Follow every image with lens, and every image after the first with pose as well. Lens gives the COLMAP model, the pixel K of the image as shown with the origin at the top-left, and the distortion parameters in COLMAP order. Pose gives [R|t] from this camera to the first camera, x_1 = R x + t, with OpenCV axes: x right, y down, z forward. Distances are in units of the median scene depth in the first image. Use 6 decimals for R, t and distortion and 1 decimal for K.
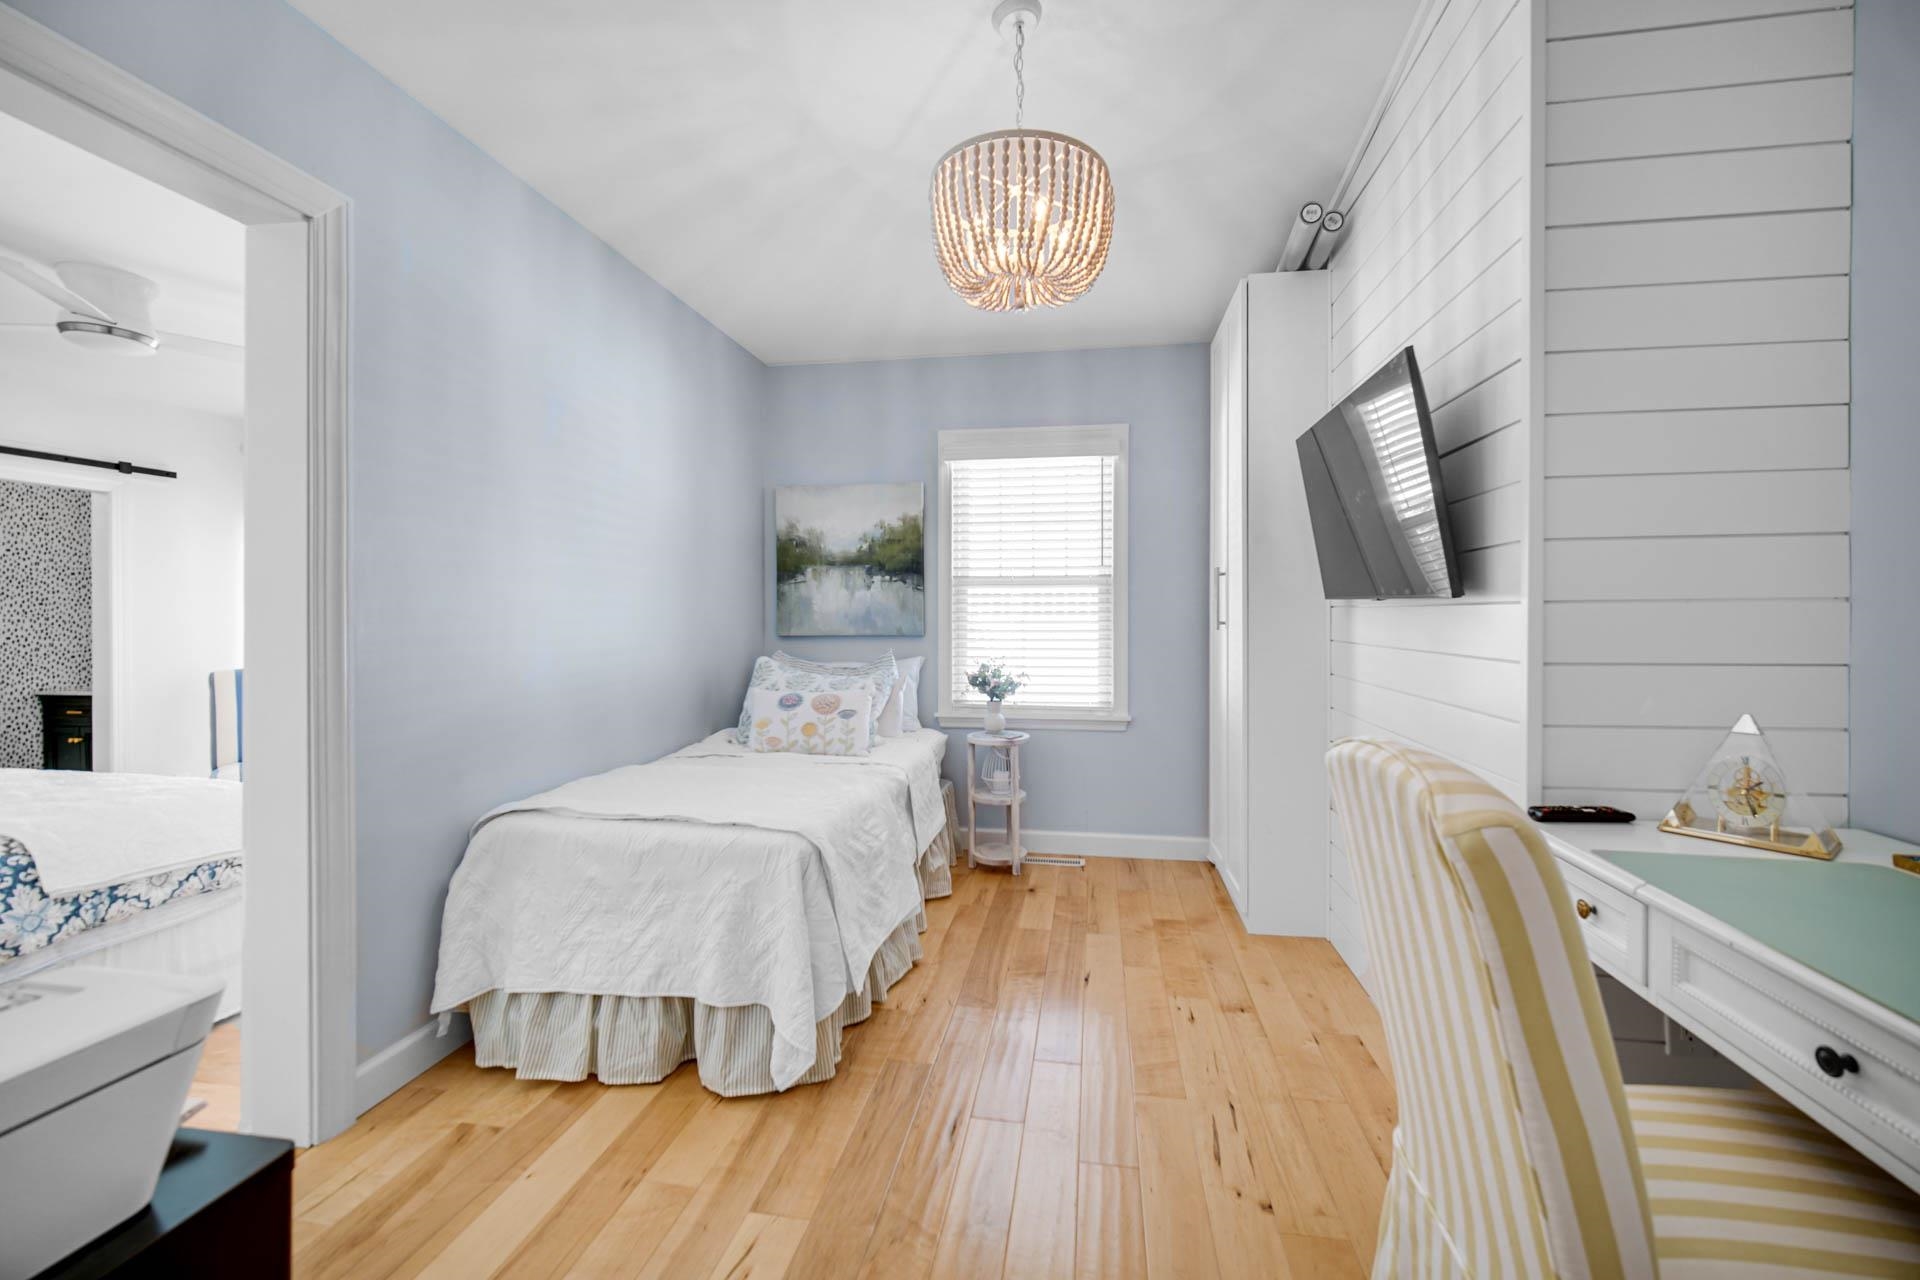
lens RADIAL K [[762.0, 0, 957.9], [0, 762.0, 627.2], [0, 0, 1]] dist [0.000990, 0.000717]
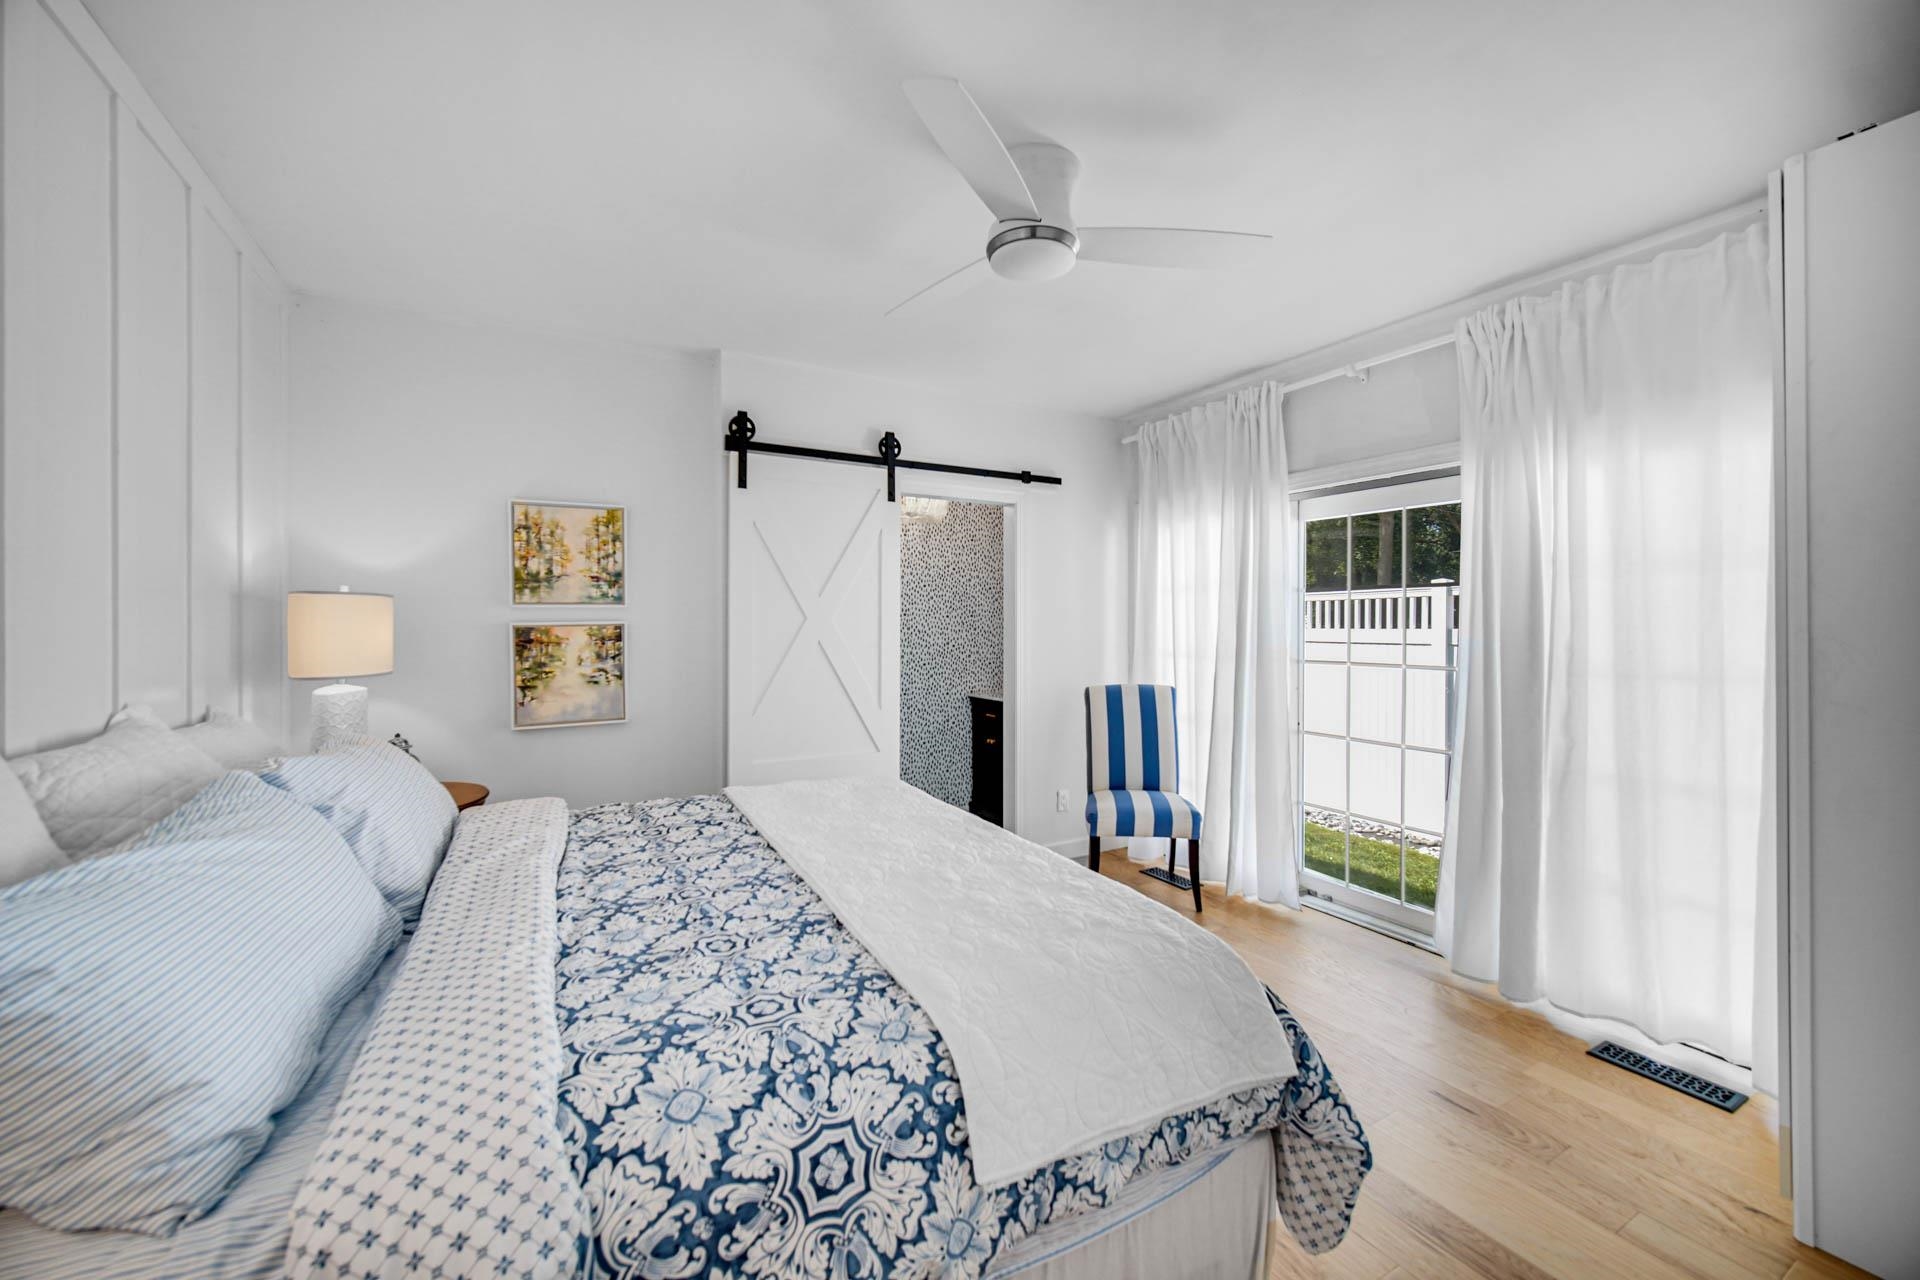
lens RADIAL K [[762.0, 0, 957.9], [0, 762.0, 627.2], [0, 0, 1]] dist [0.000990, 0.000717]
pose [[0.626636, -0.001100, -0.779312, -0.588908], [-0.003432, 0.999985, -0.004172, -0.016240], [0.779305, 0.005288, 0.626623, 0.489798]]
